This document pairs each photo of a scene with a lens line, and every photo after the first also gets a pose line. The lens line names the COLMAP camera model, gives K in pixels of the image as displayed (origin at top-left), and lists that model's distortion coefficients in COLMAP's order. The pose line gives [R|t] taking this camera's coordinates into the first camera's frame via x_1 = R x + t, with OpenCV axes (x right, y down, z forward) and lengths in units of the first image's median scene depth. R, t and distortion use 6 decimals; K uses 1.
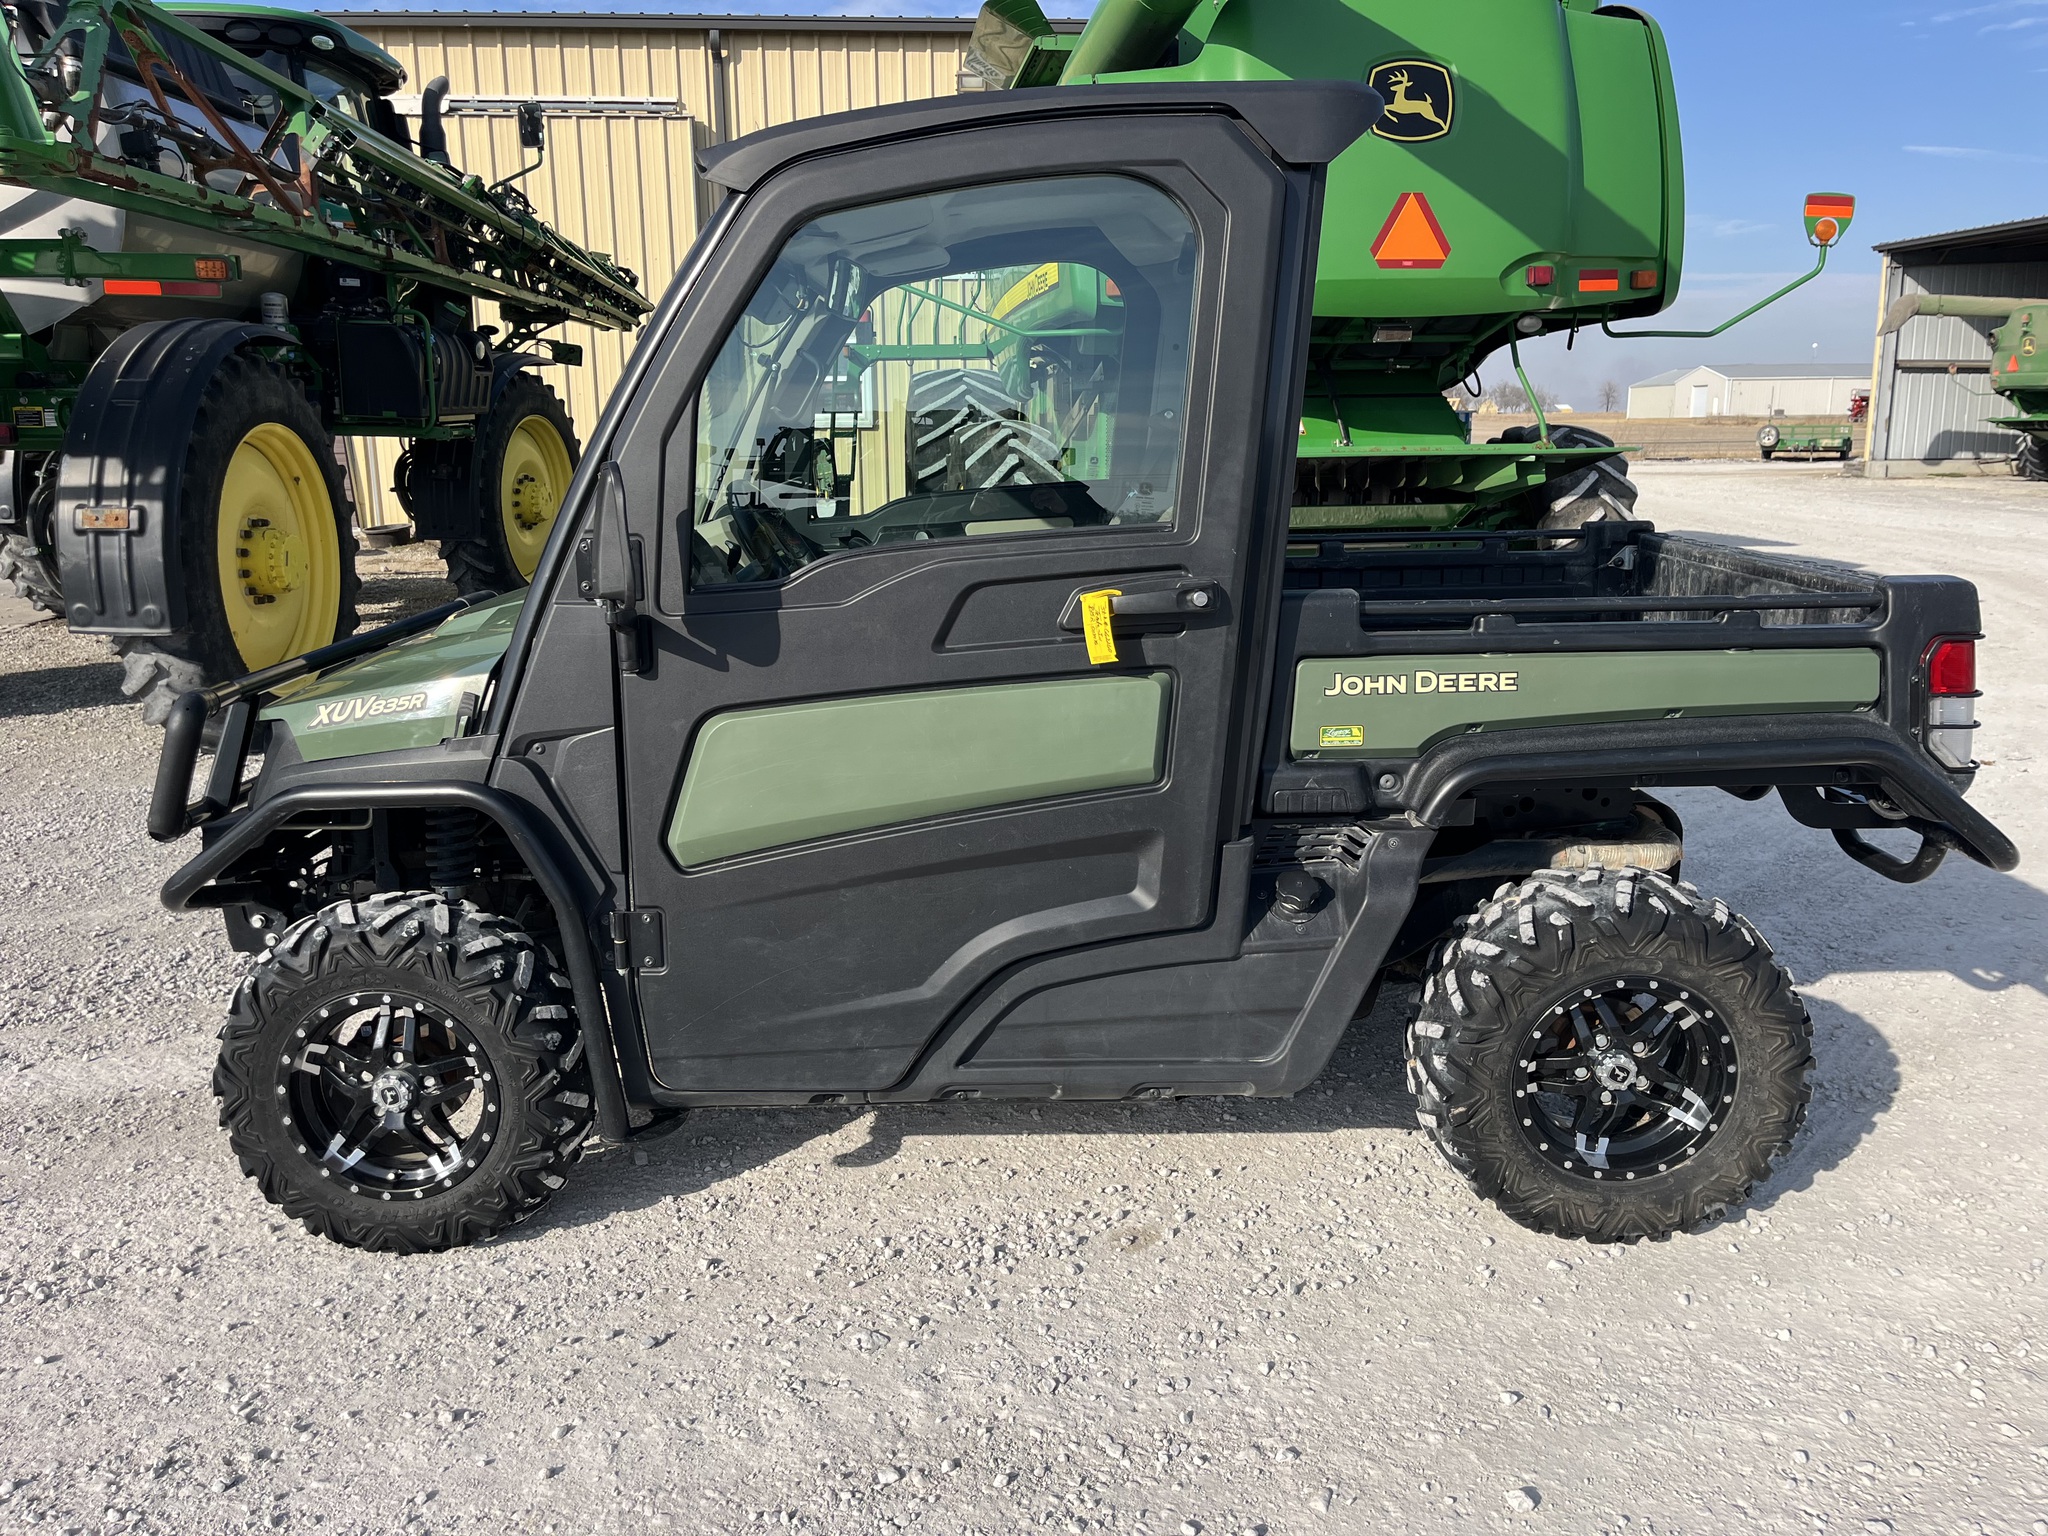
lens RADIAL K [[1574.1, 0, 1013.7], [0, 1574.1, 755.5], [0, 0, 1]] dist [0.087030, -0.118483]
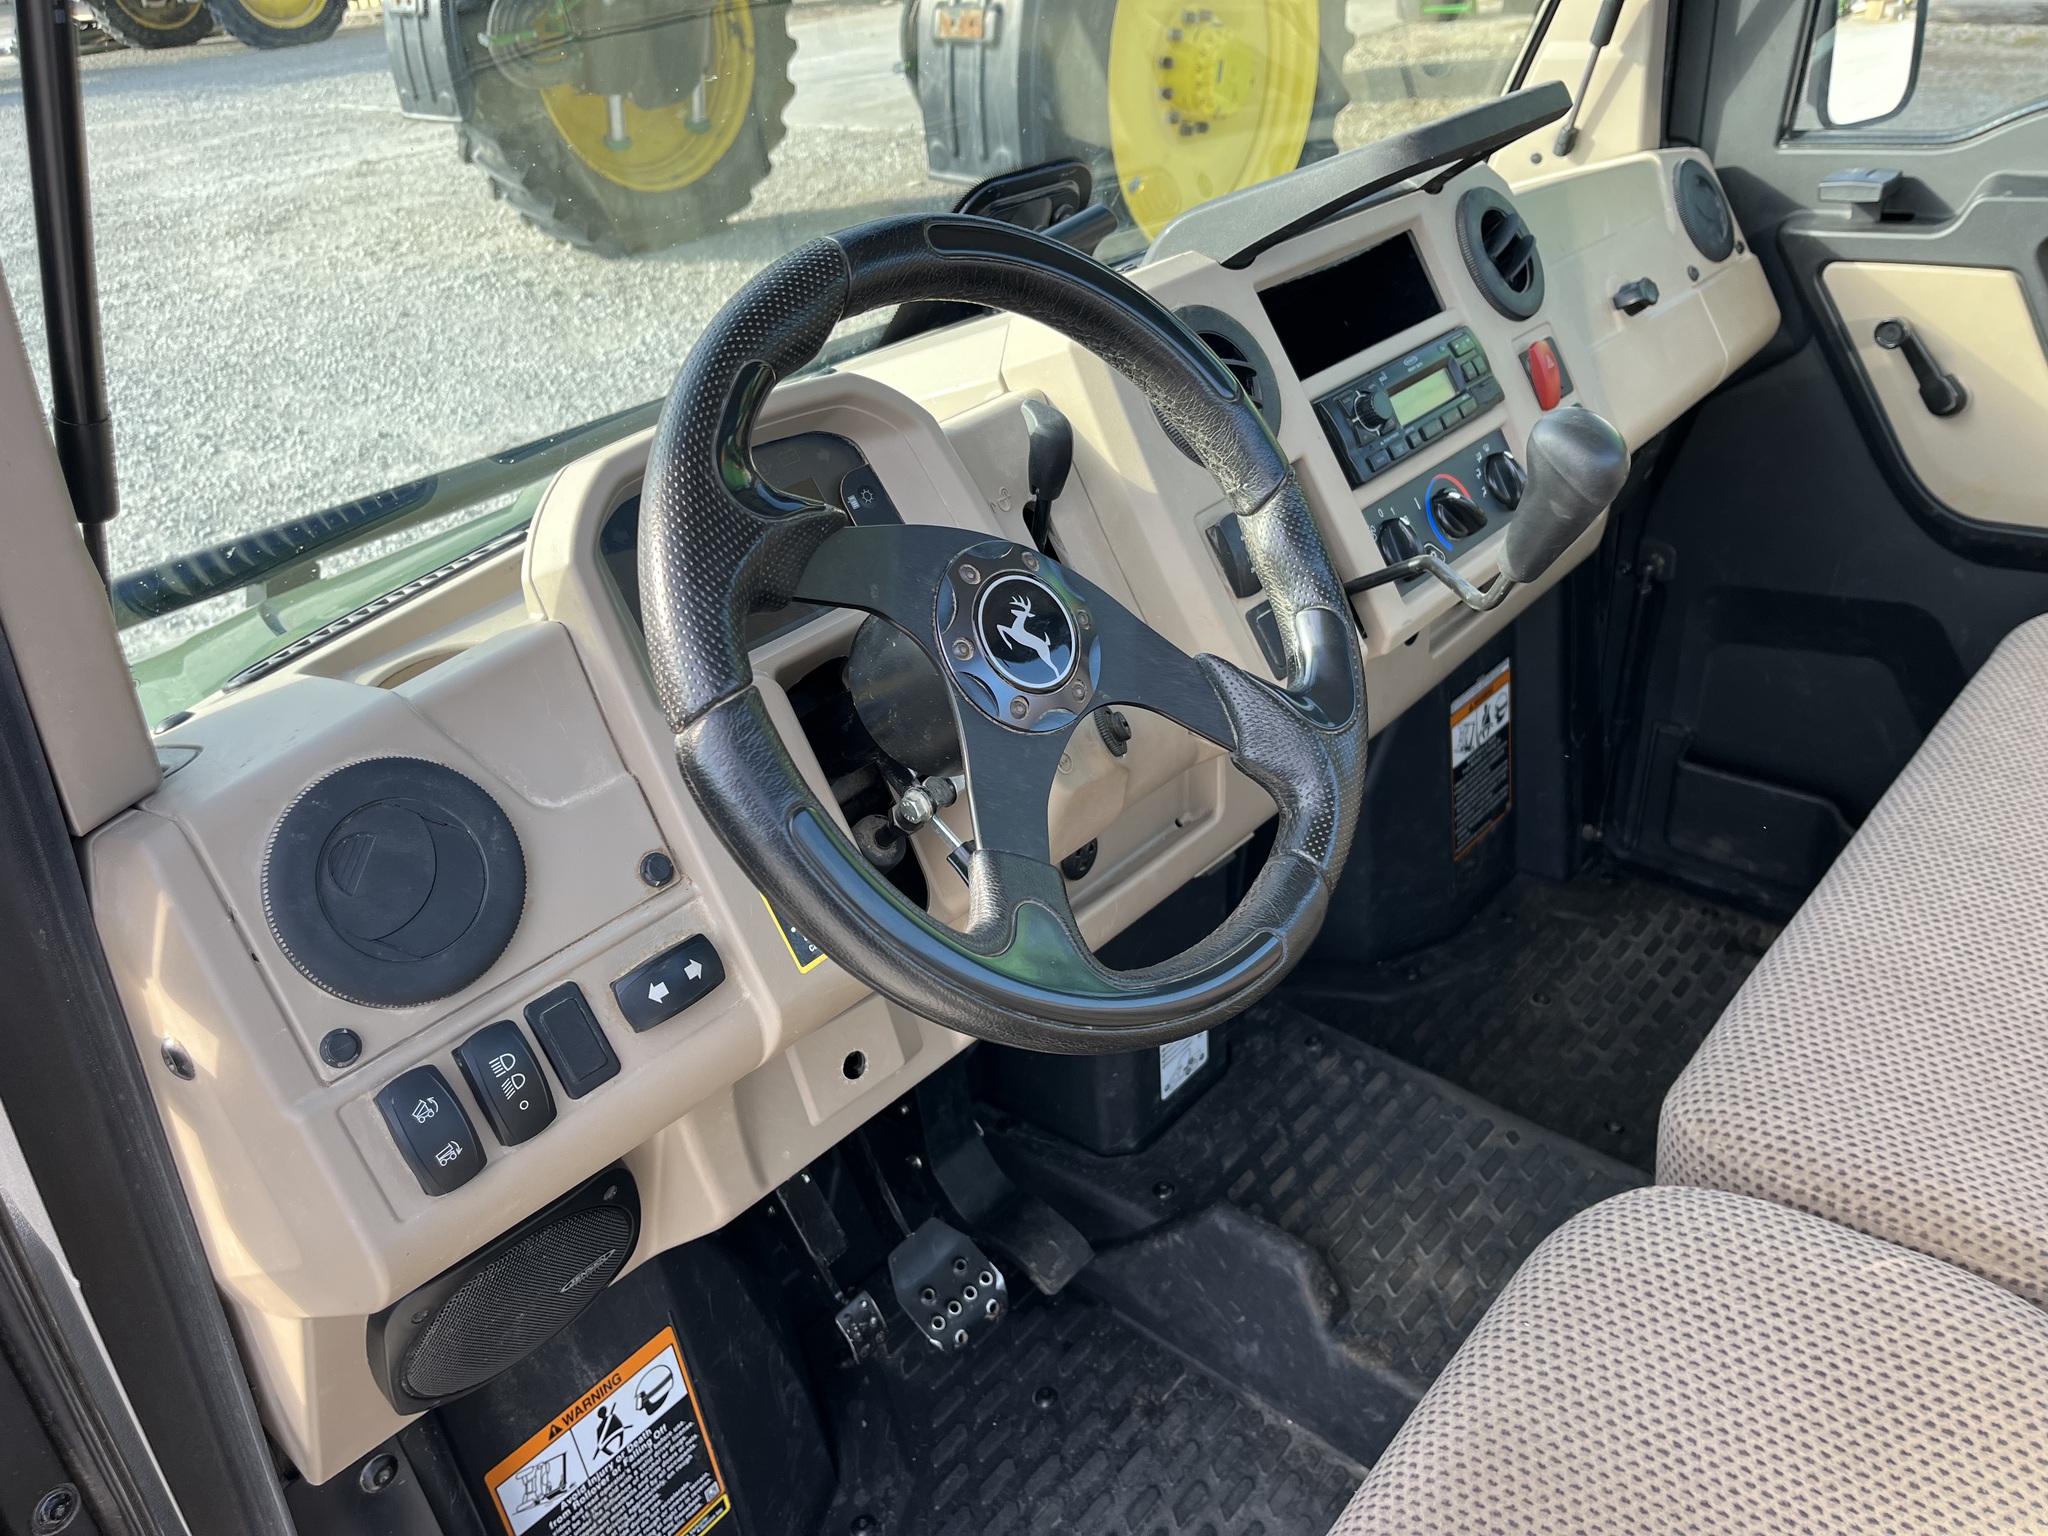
lens RADIAL K [[1543.6, 0, 1028.1], [0, 1543.6, 742.6], [0, 0, 1]] dist [0.018978, -0.001333]
pose [[0.744764, 0.292463, -0.599826, -0.002311], [-0.082986, 0.932461, 0.351611, -0.057120], [0.662148, -0.212091, 0.718734, 0.263094]]
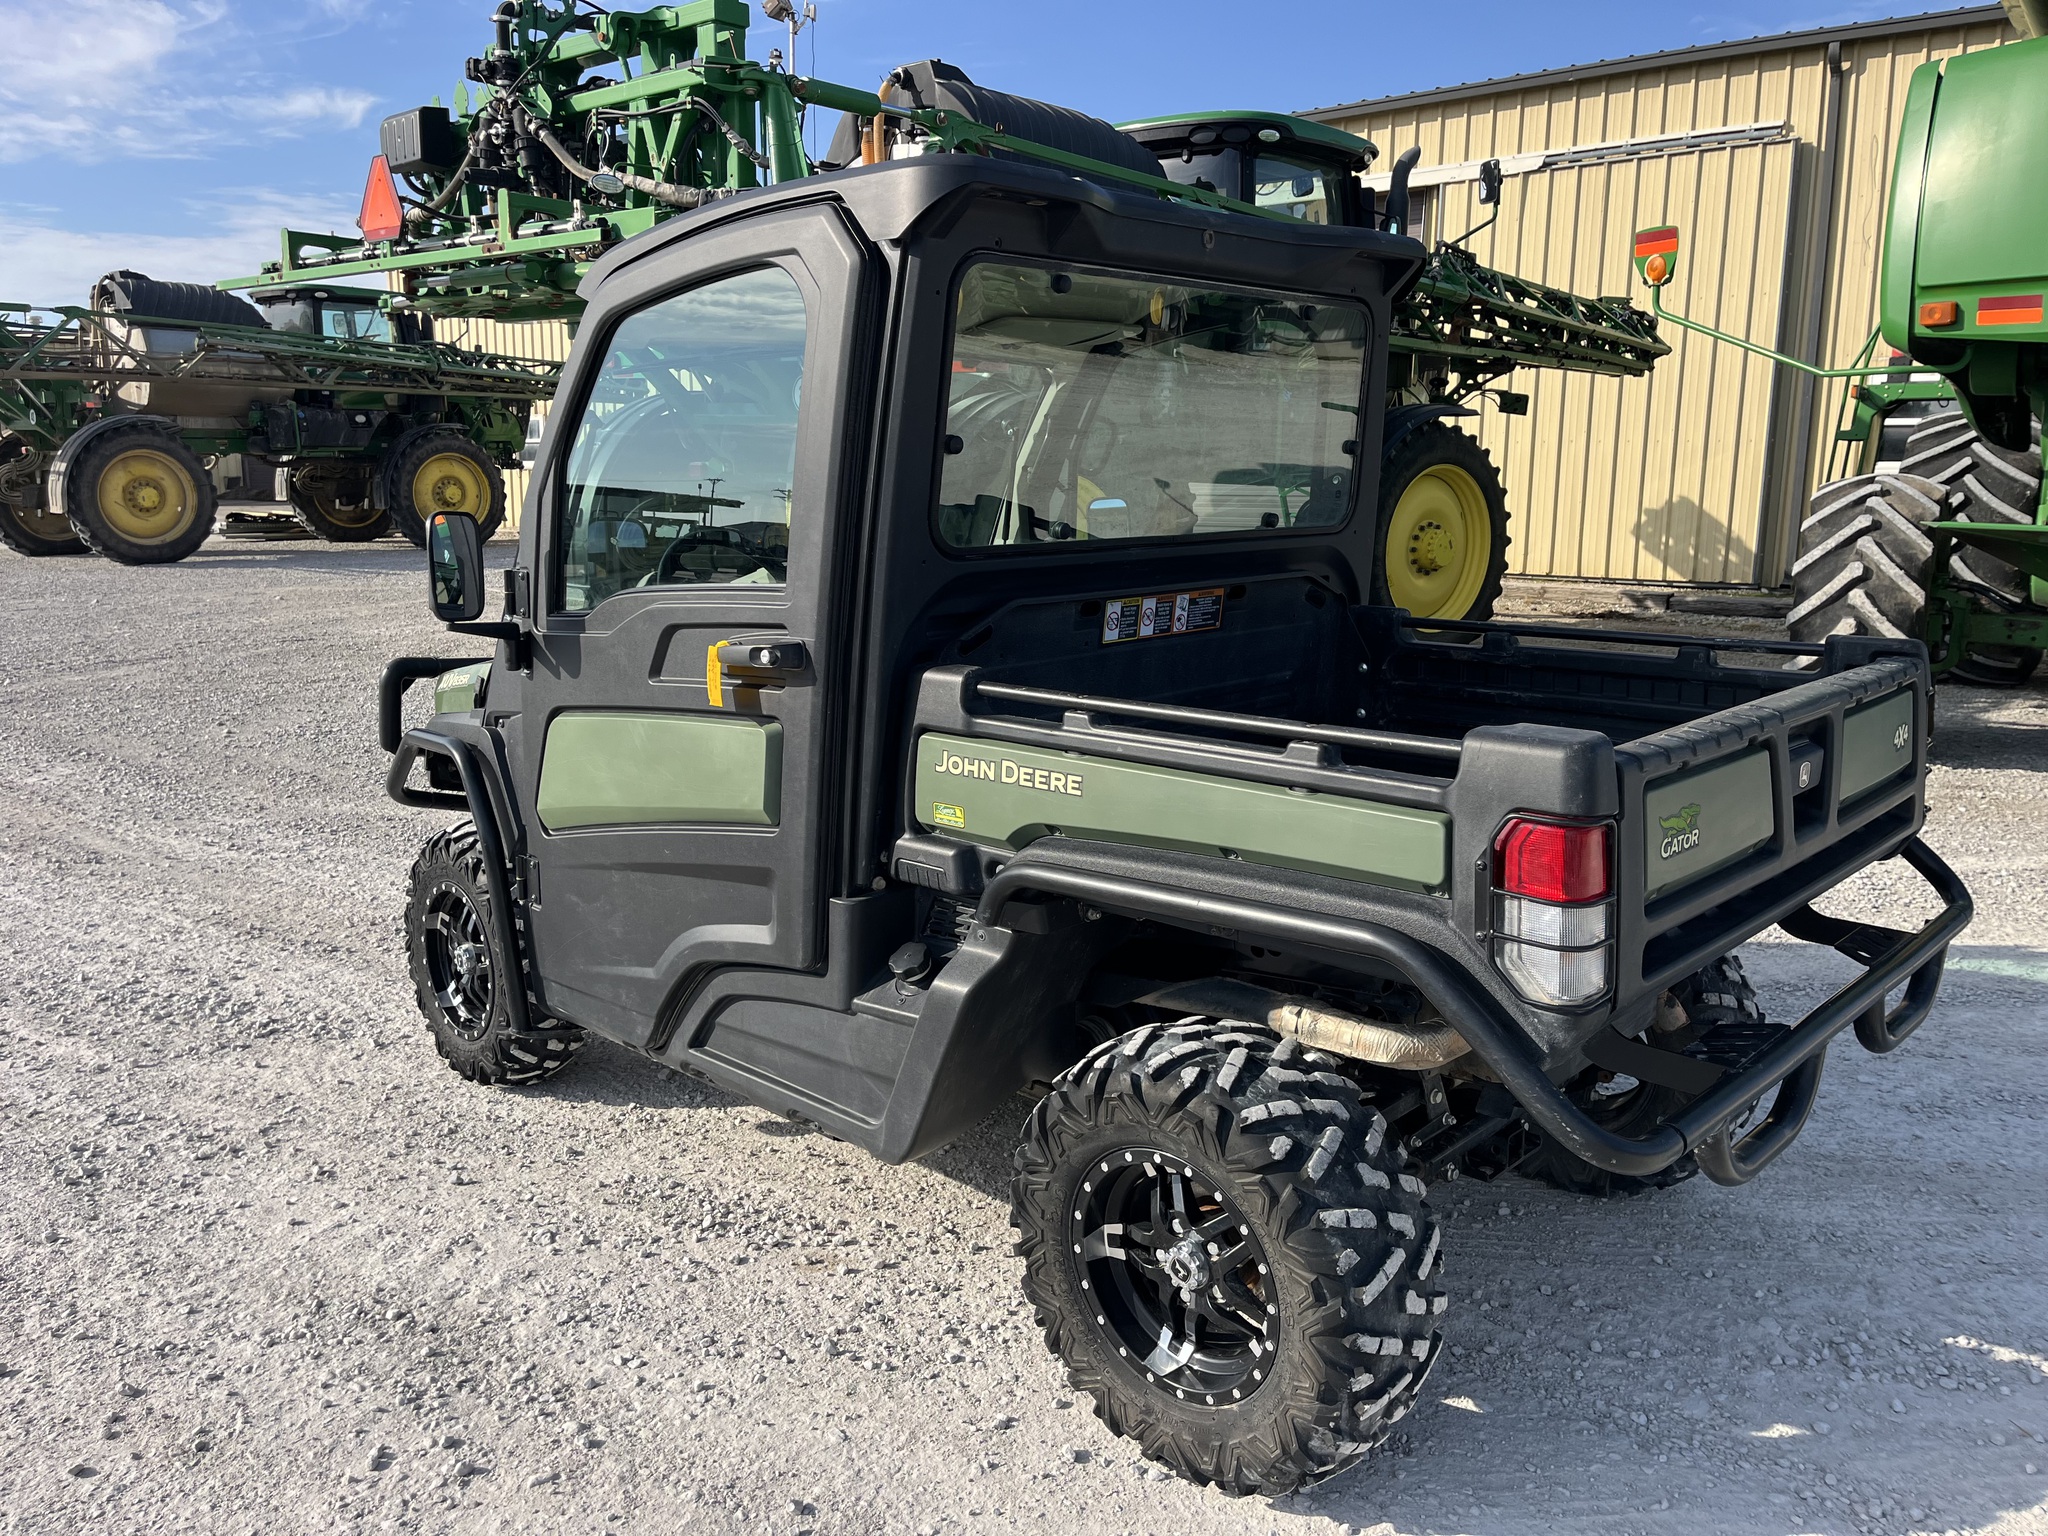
lens RADIAL K [[1574.1, 0, 1013.7], [0, 1574.1, 755.5], [0, 0, 1]] dist [0.087030, -0.118483]
pose [[0.713770, 0.138908, -0.686468, 0.264148], [-0.156477, 0.986988, 0.037018, -0.026718], [0.682677, 0.080994, 0.726218, 0.093914]]
